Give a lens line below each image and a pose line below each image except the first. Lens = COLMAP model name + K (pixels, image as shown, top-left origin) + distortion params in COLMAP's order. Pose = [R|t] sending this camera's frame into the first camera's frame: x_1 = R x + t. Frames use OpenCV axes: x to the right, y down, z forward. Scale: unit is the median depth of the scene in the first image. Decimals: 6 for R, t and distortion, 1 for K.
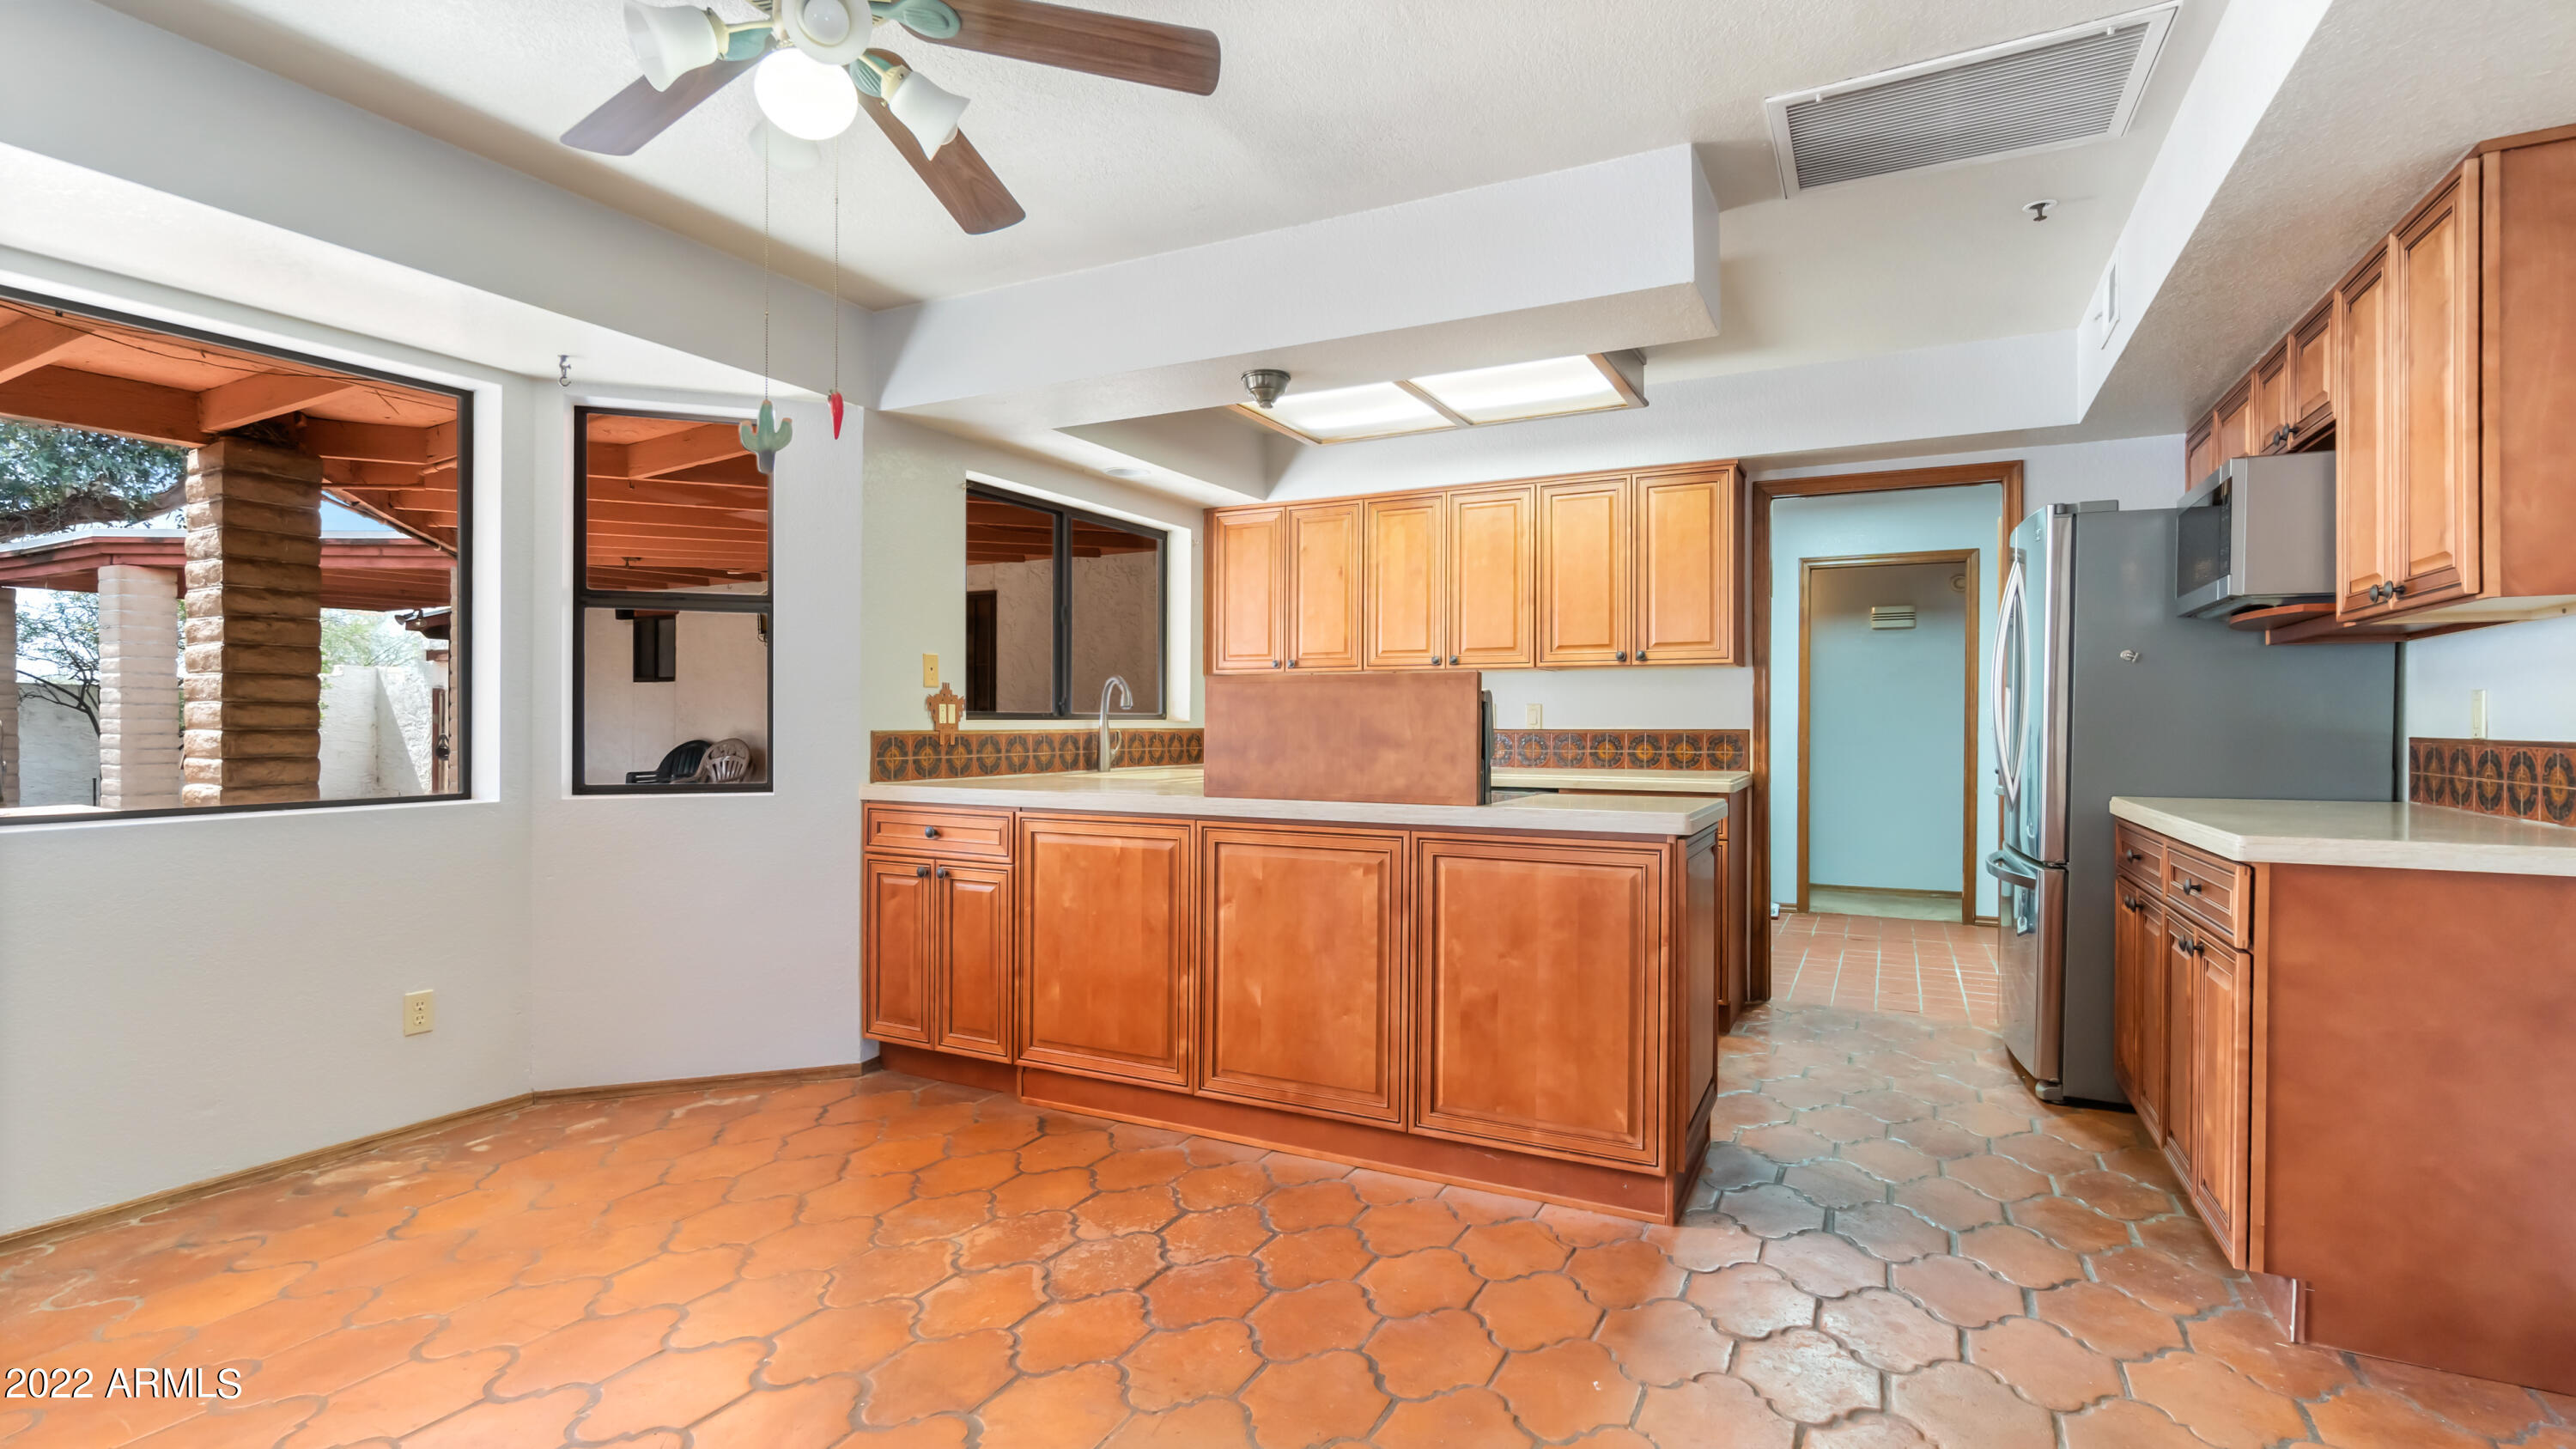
lens RADIAL K [[1198.9, 0, 1241.3], [0, 1198.9, 753.8], [0, 0, 1]] dist [-0.008817, -0.001154]
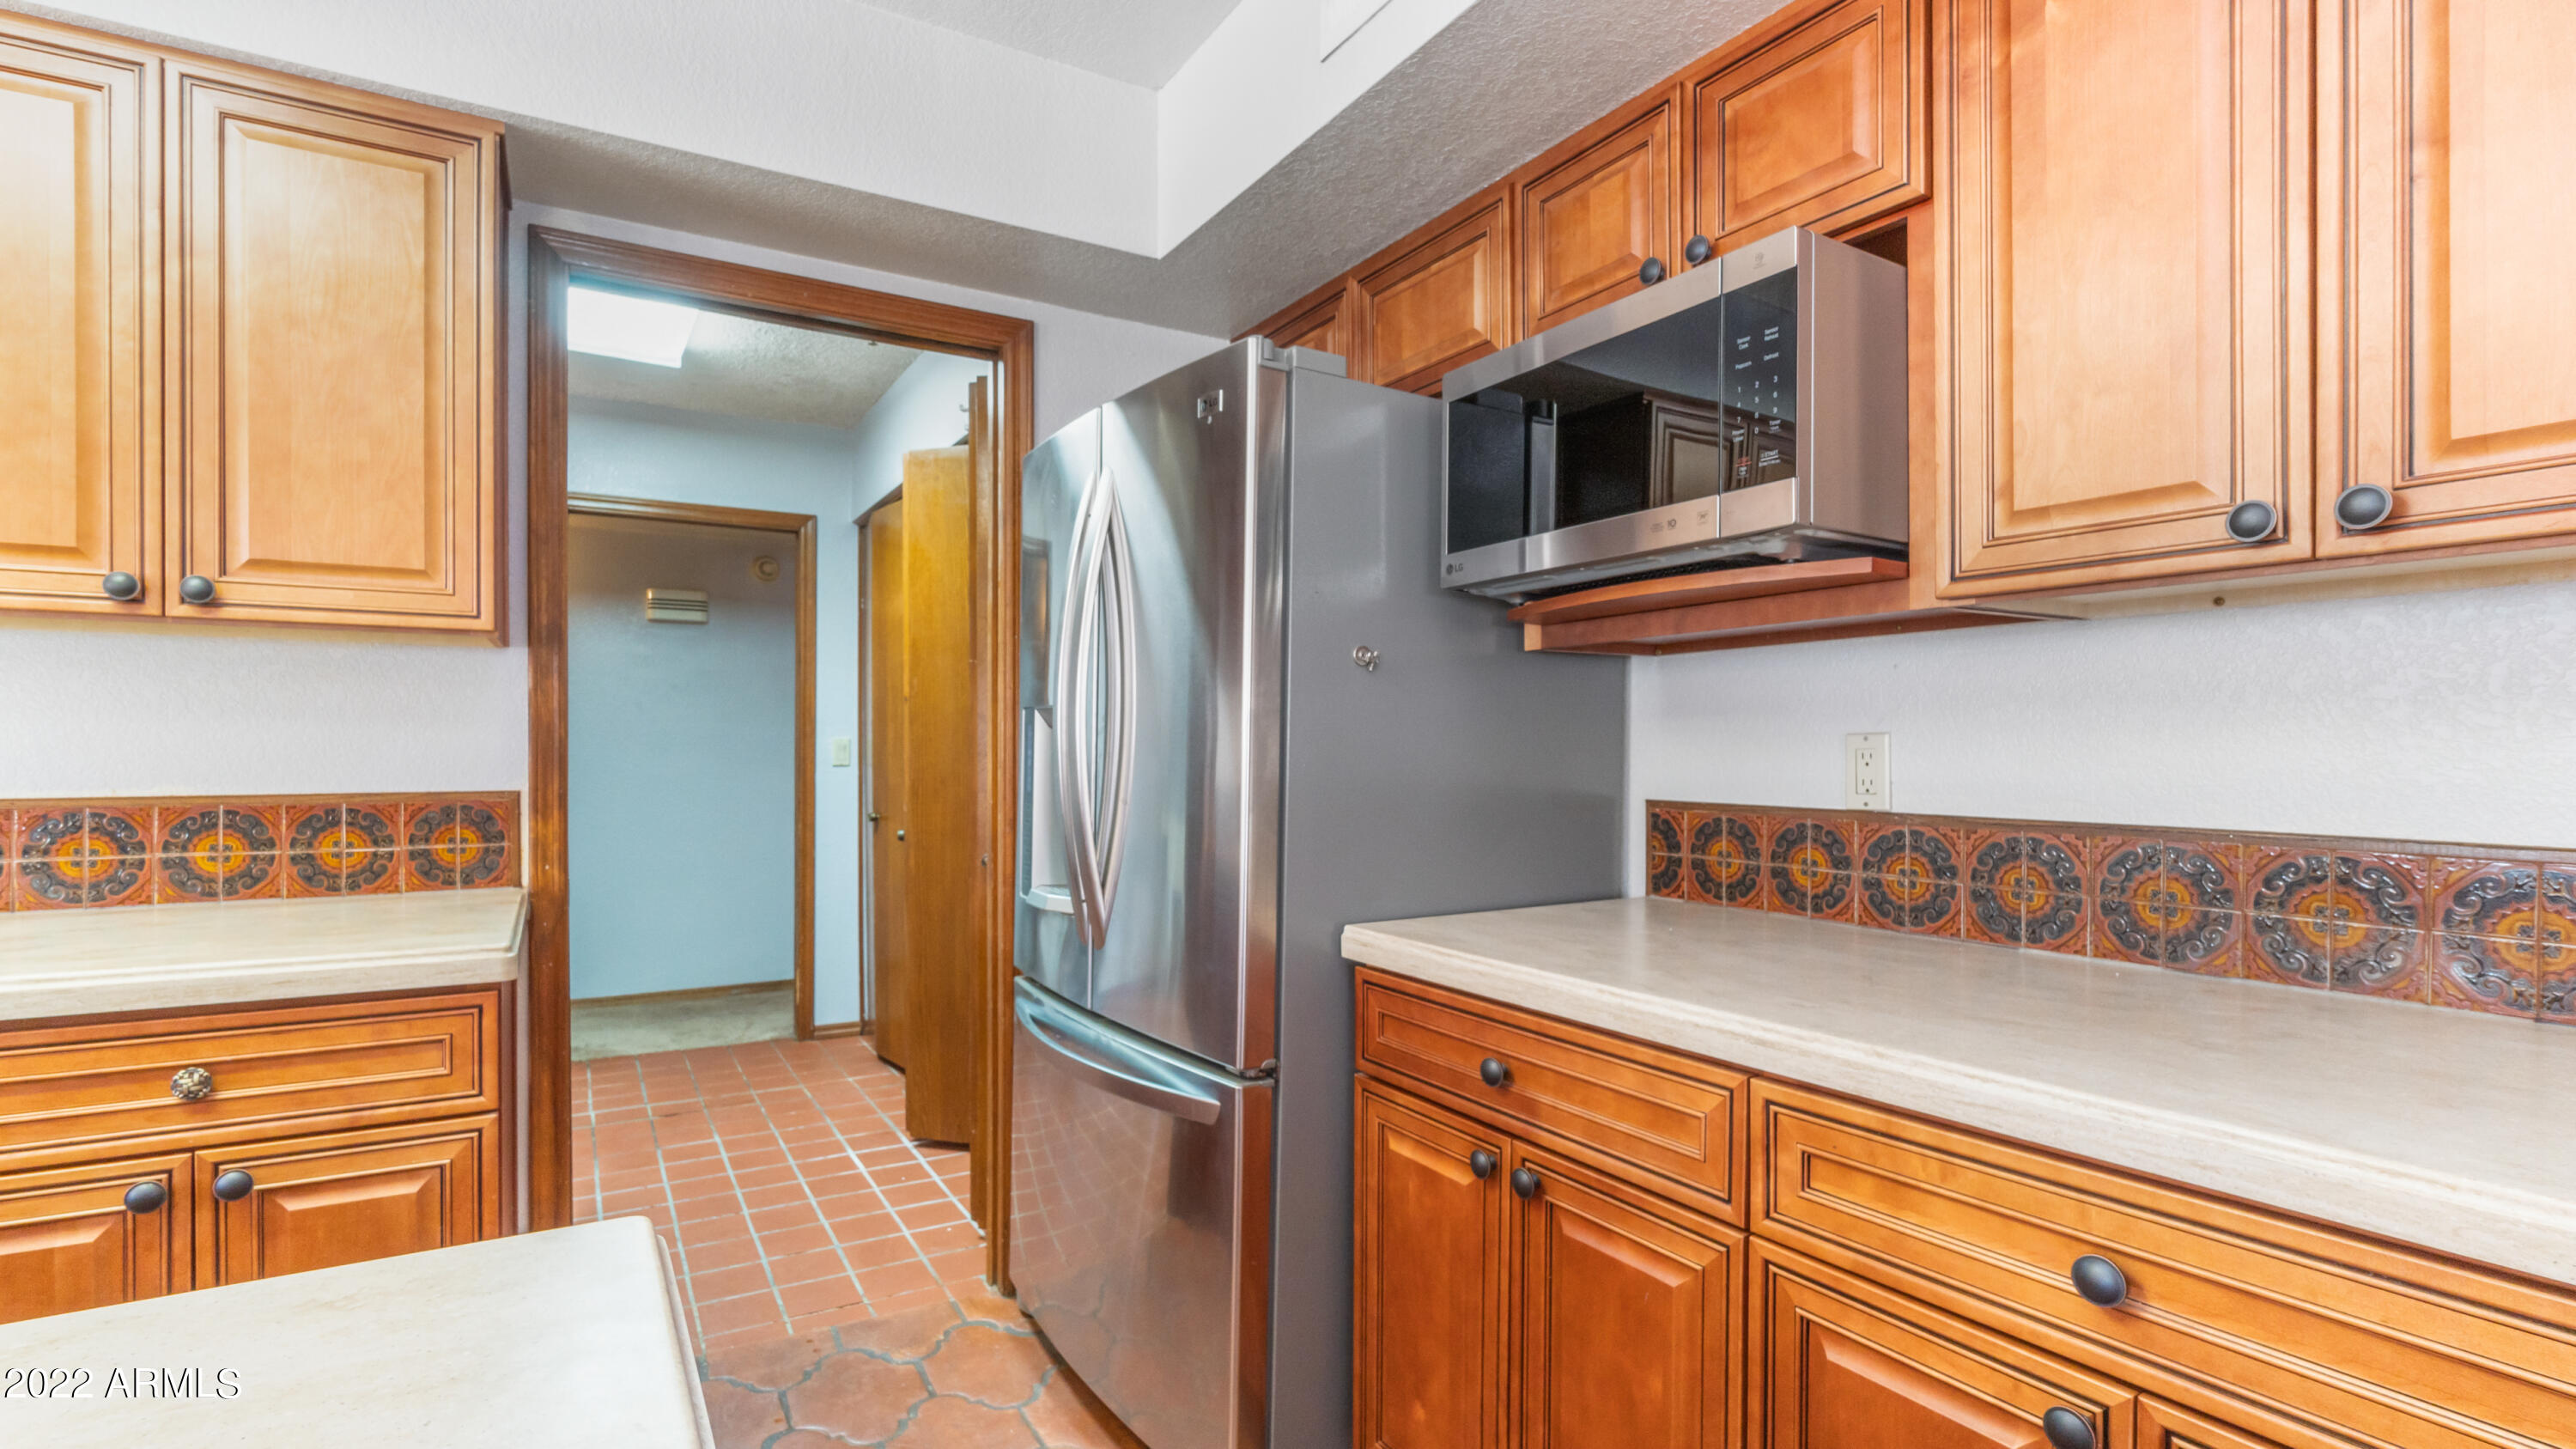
lens RADIAL K [[1198.9, 0, 1290.0], [0, 1198.9, 748.1], [0, 0, 1]] dist [-0.008817, -0.001154]
pose [[0.503236, -0.000083, 0.864149, 0.250847], [0.018891, 0.999762, -0.010905, -0.034020], [-0.863943, 0.021813, 0.503117, 0.711504]]
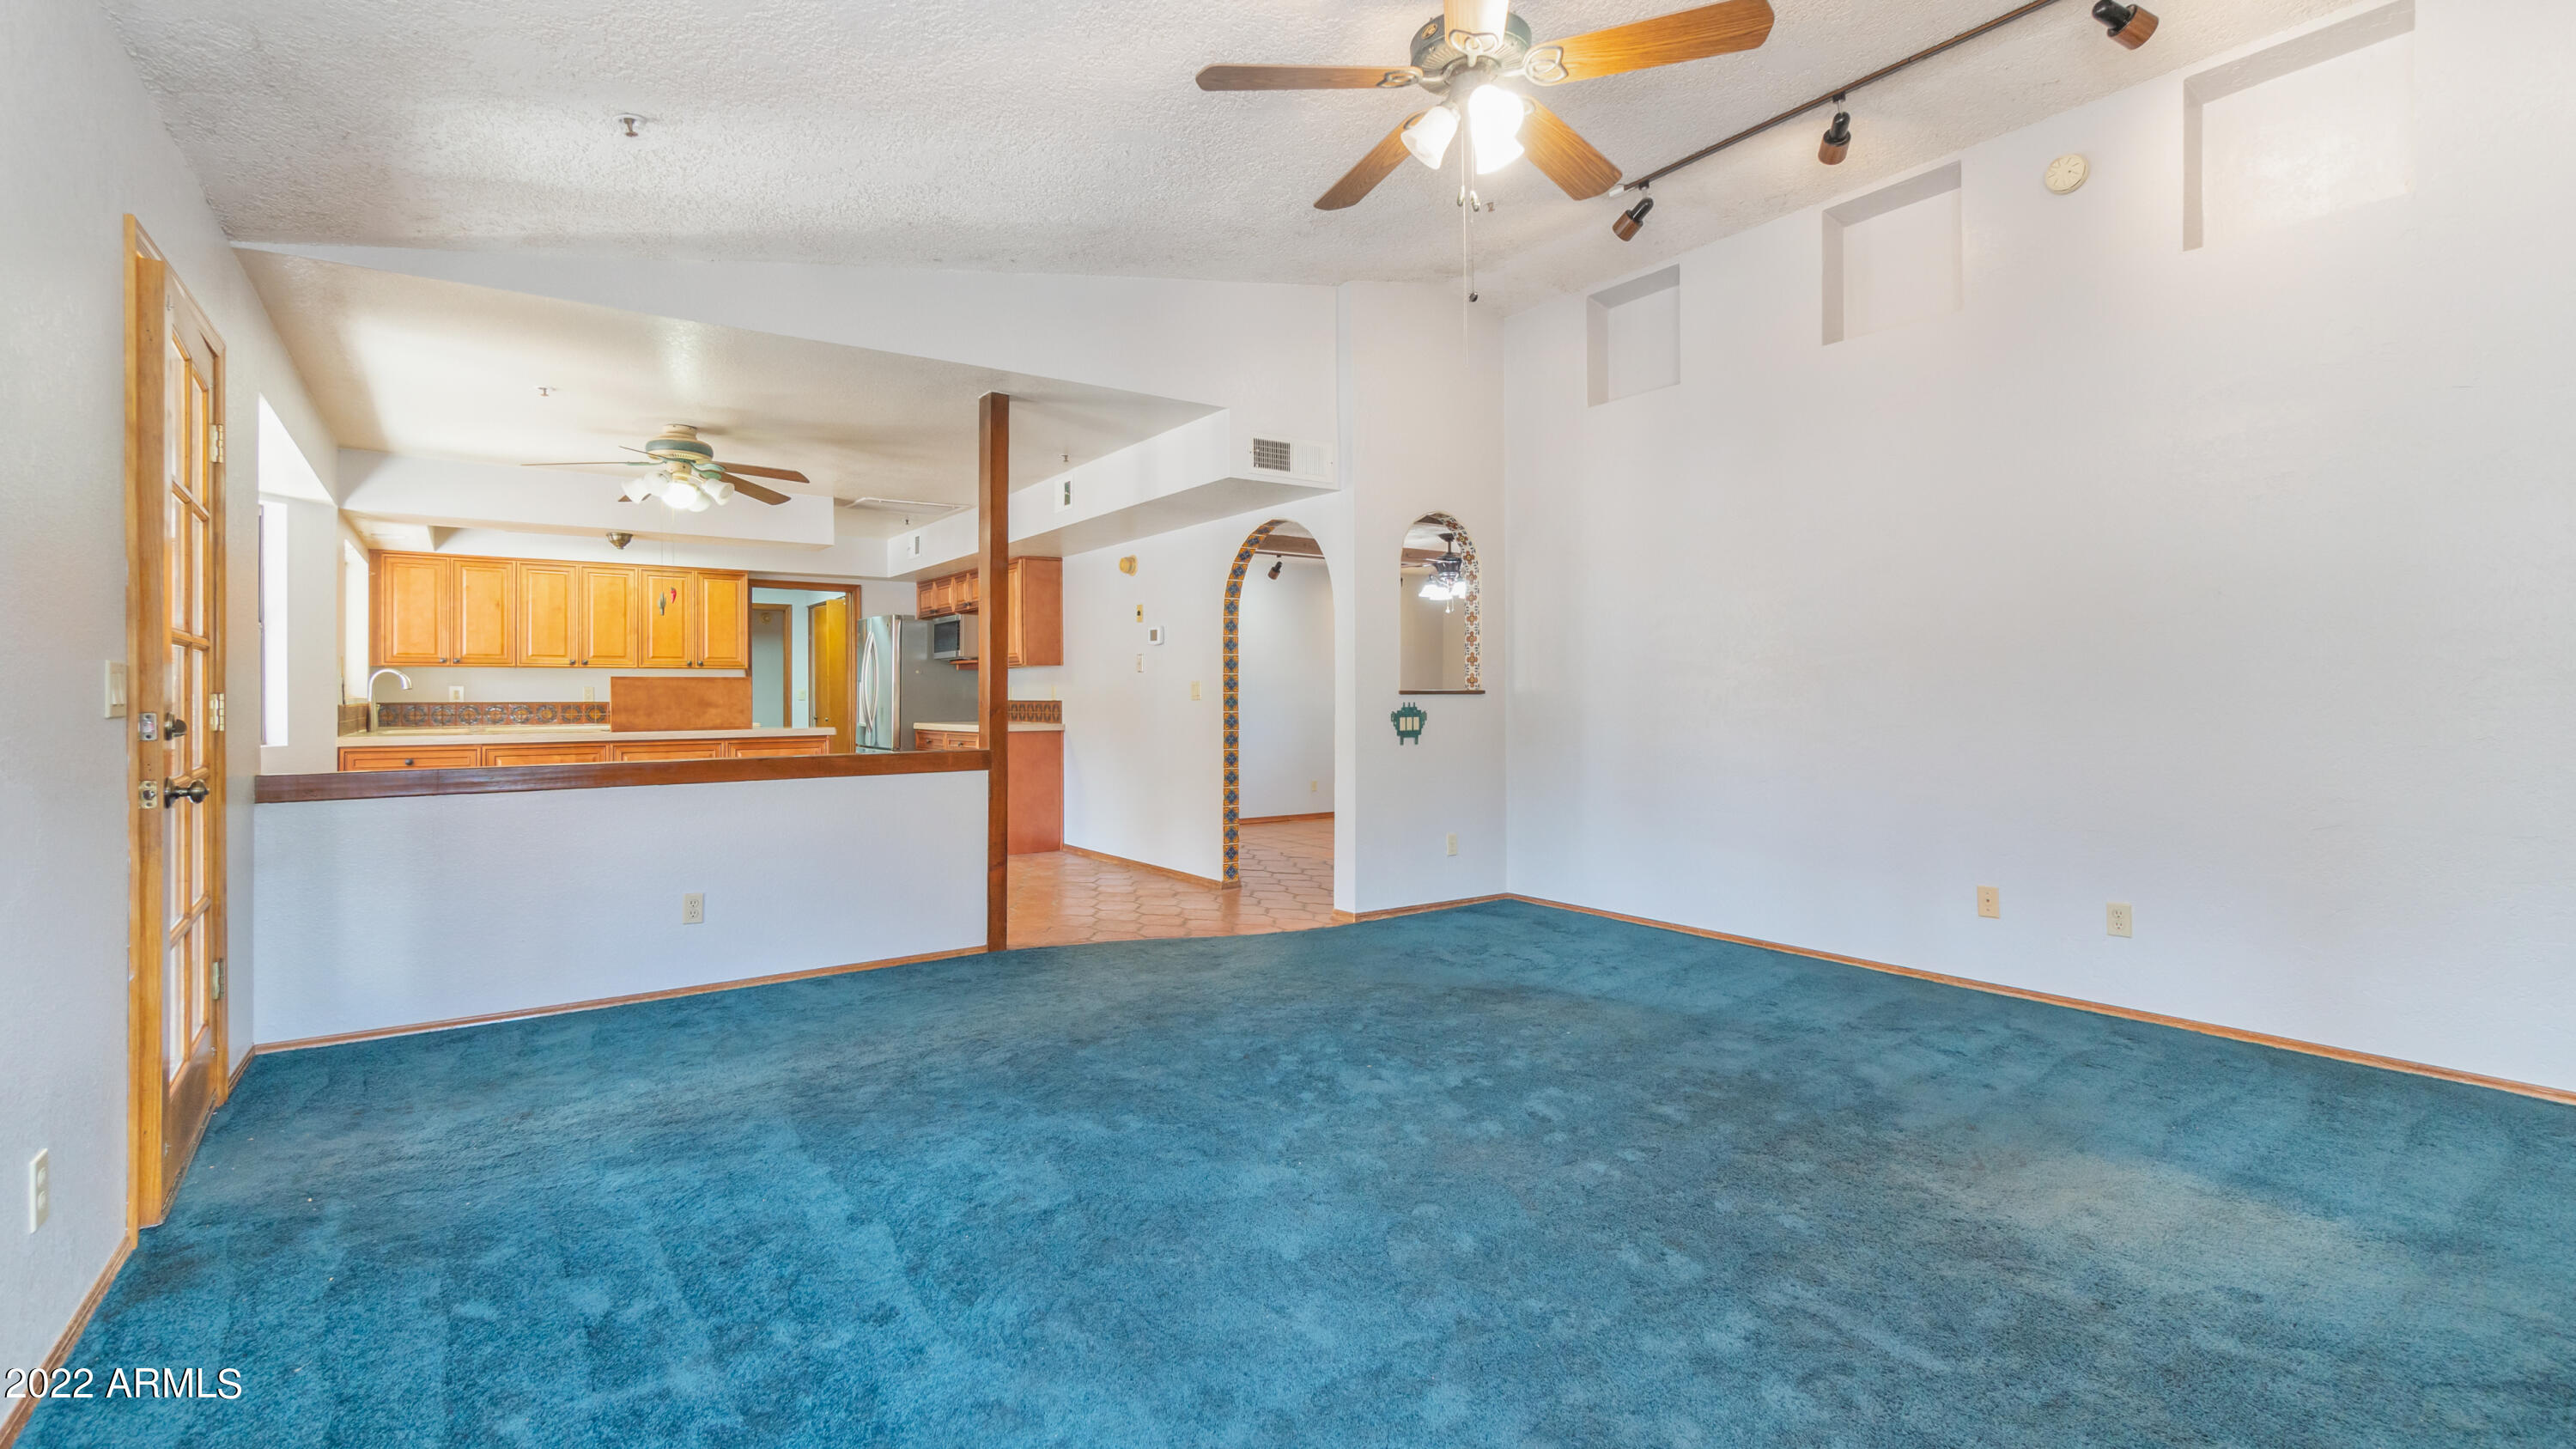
lens RADIAL K [[1120.0, 0, 1296.0], [0, 1120.0, 696.3], [0, 0, 1]] dist [-0.005092, 0.000361]
pose [[0.424233, -0.005628, 0.905536, -1.175817], [0.030131, 0.999515, -0.007904, 0.021604], [-0.905052, 0.030637, 0.424197, -0.855440]]
